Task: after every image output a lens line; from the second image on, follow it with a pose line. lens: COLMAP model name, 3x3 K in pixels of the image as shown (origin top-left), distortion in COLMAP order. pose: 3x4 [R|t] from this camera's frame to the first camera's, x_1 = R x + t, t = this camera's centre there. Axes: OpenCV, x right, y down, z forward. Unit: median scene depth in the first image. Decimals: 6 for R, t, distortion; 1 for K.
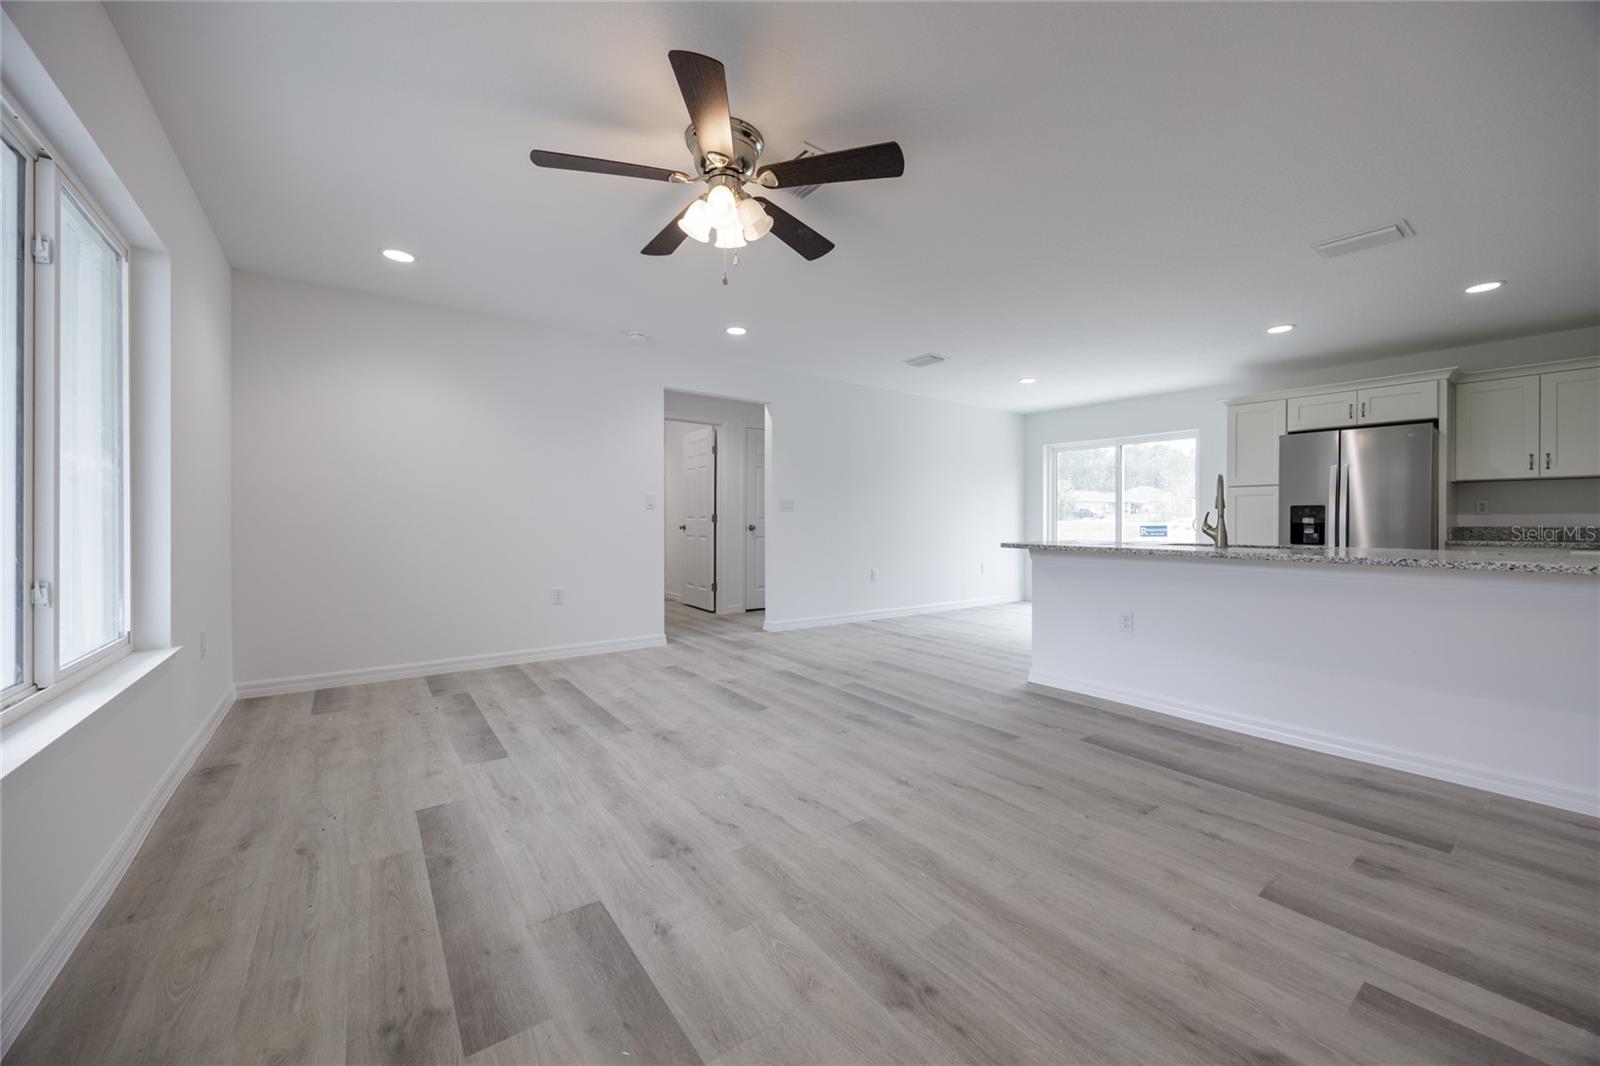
lens RADIAL K [[607.4, 0, 803.8], [0, 607.4, 527.0], [0, 0, 1]] dist [-0.001540, -0.000483]
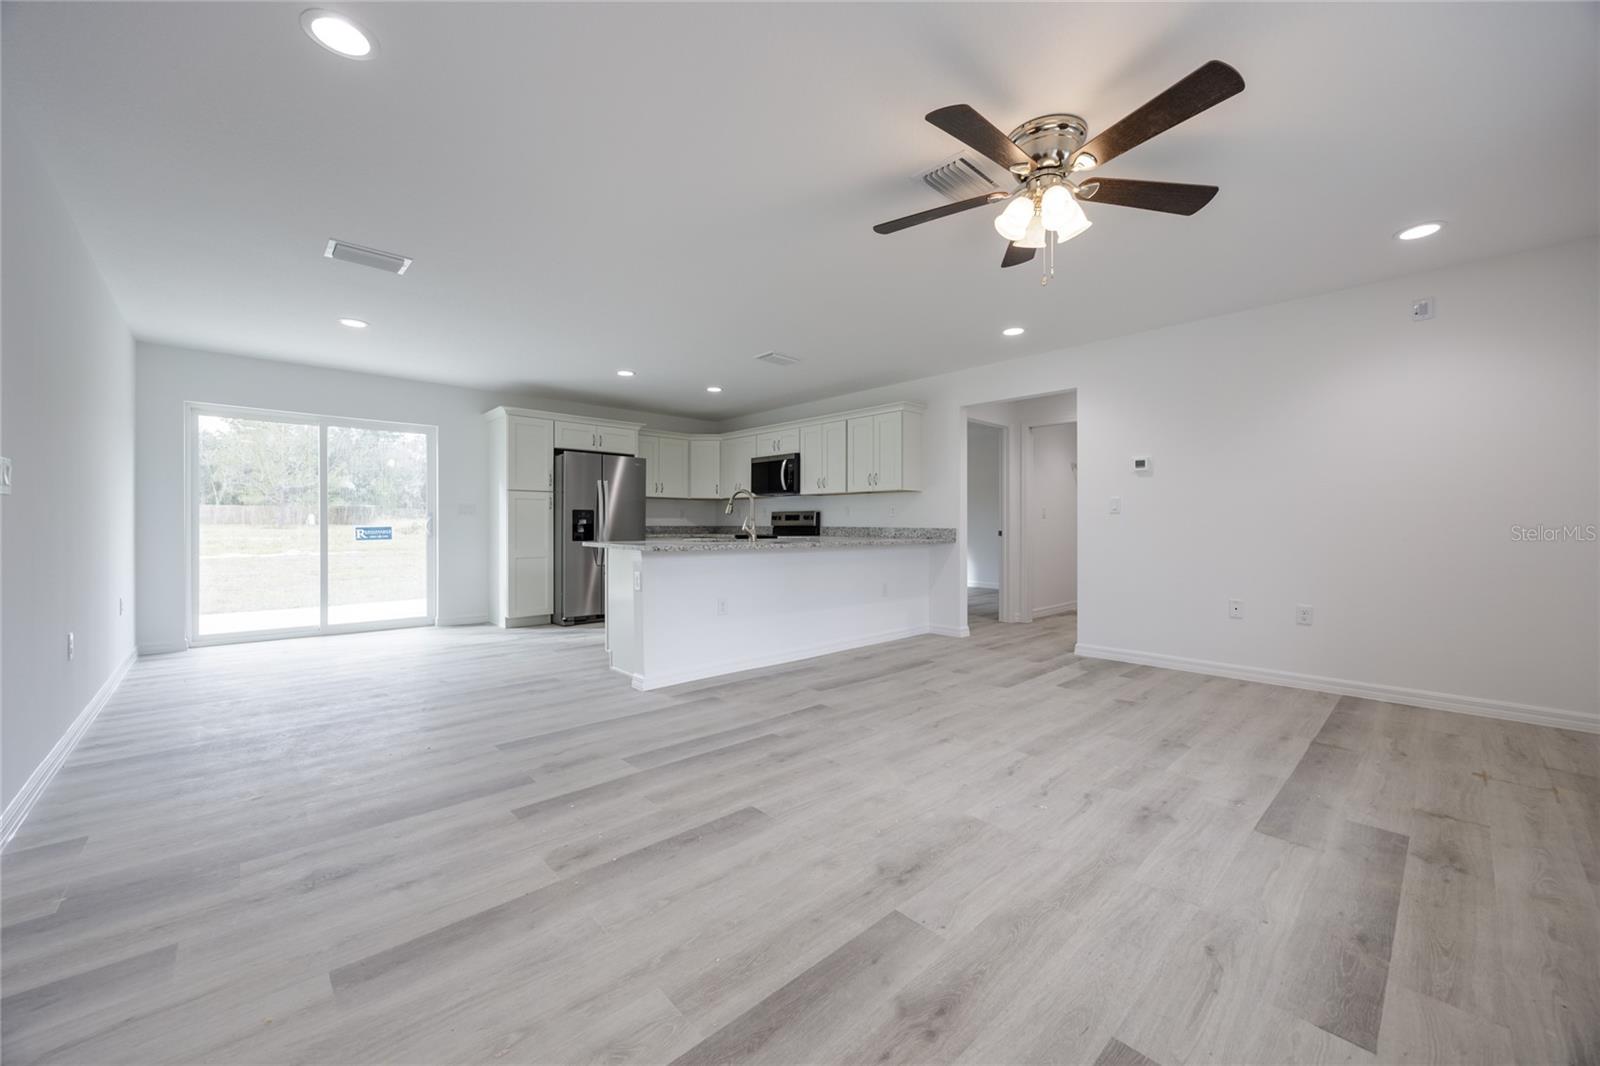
lens RADIAL K [[612.5, 0, 807.7], [0, 612.5, 530.0], [0, 0, 1]] dist [-0.001360, -0.000300]
pose [[-0.120835, -0.013593, 0.992580, -1.006409], [0.007952, 0.999861, 0.014660, -0.017528], [-0.992641, 0.009664, -0.120710, 1.412786]]
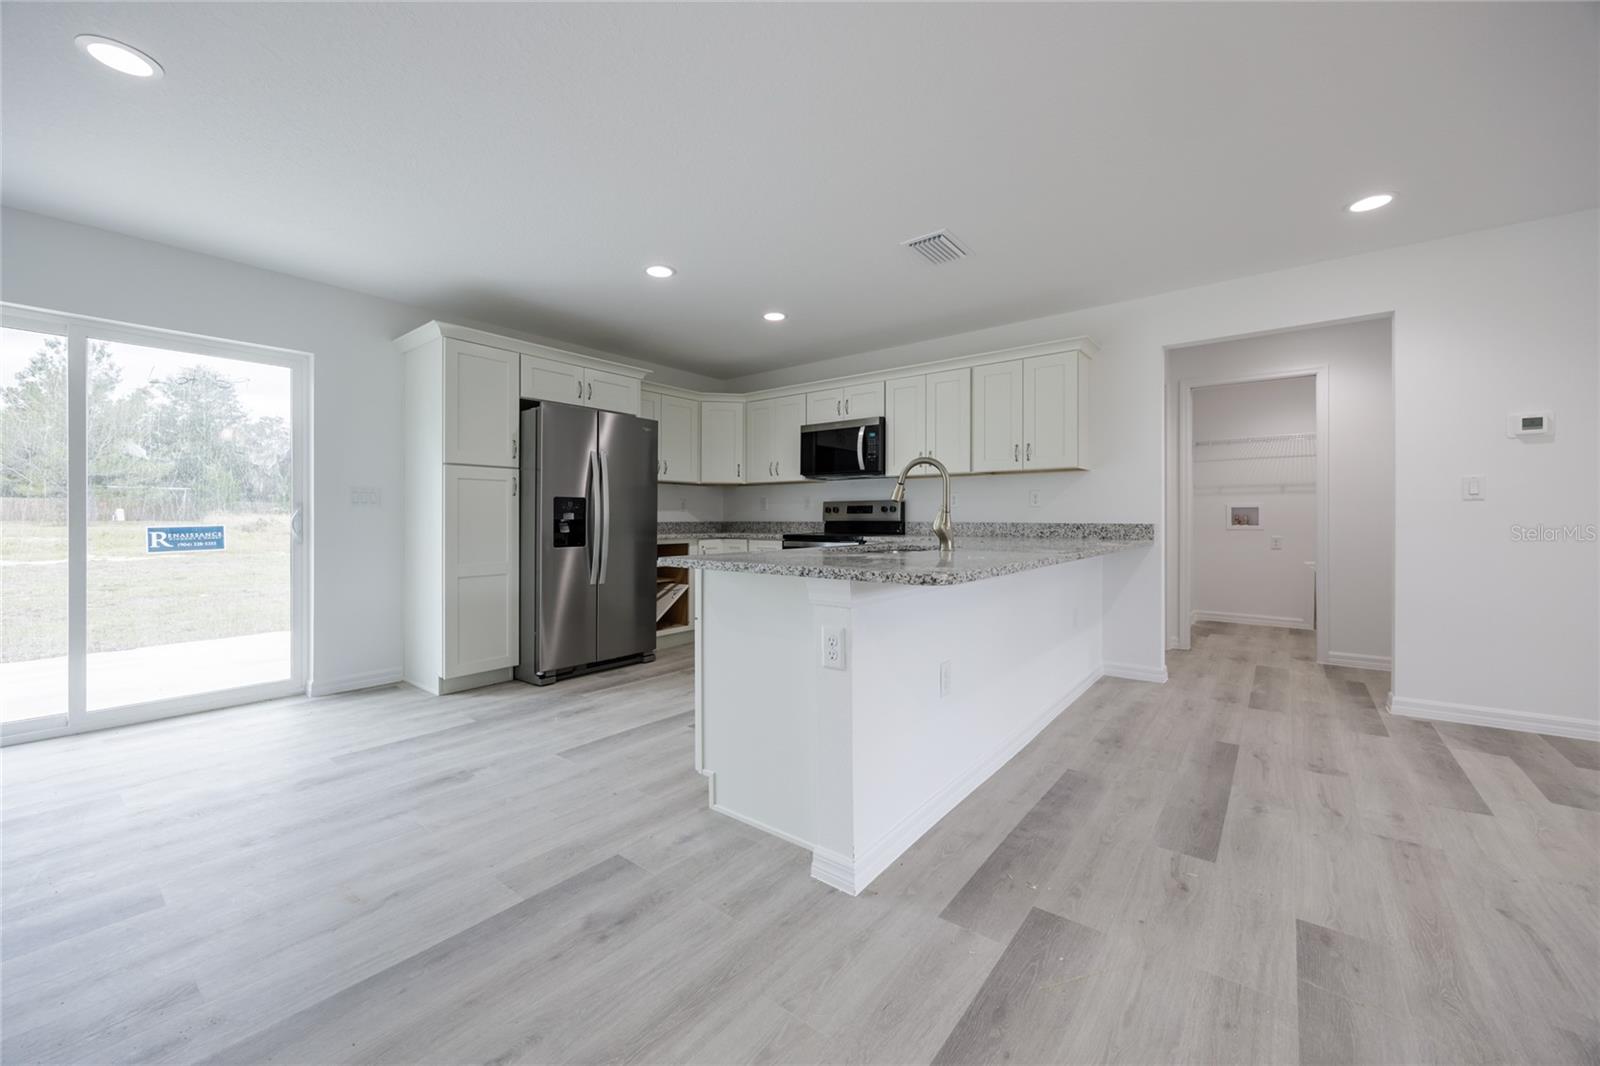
lens RADIAL K [[617.0, 0, 804.8], [0, 617.0, 517.4], [0, 0, 1]] dist [-0.001691, -0.000238]
pose [[-0.272128, -0.001519, 0.962260, -0.055809], [0.011074, 0.999928, 0.004711, -0.019742], [-0.962197, 0.011938, -0.272091, 1.891428]]
